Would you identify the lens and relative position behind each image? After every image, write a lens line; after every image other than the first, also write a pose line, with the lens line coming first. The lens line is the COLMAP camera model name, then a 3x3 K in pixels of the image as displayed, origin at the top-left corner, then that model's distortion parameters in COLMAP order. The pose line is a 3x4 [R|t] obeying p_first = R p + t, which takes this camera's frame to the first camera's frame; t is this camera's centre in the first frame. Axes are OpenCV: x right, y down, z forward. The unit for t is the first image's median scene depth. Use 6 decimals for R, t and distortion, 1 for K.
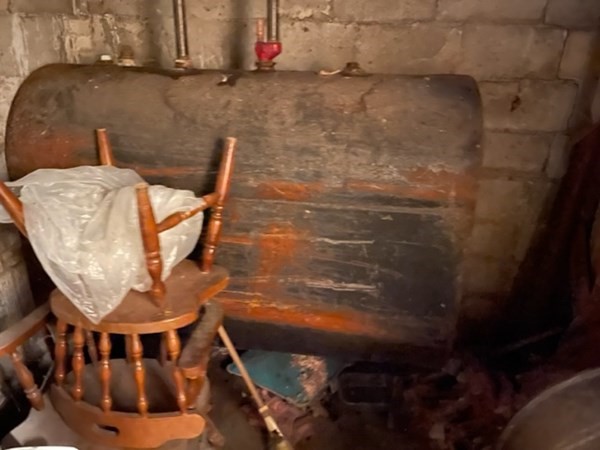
lens RADIAL K [[458.7, 0, 298.5], [0, 458.7, 227.6], [0, 0, 1]] dist [0.071086, -0.091213]
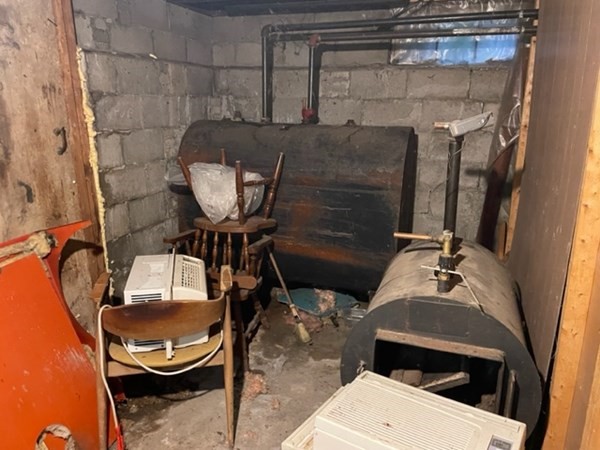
lens RADIAL K [[458.7, 0, 302.1], [0, 458.7, 227.3], [0, 0, 1]] dist [0.071086, -0.091213]
pose [[0.980347, 0.052213, -0.190249, 0.322439], [-0.078084, 0.988285, -0.131133, 0.364044], [0.181173, 0.143411, 0.972939, -0.863249]]
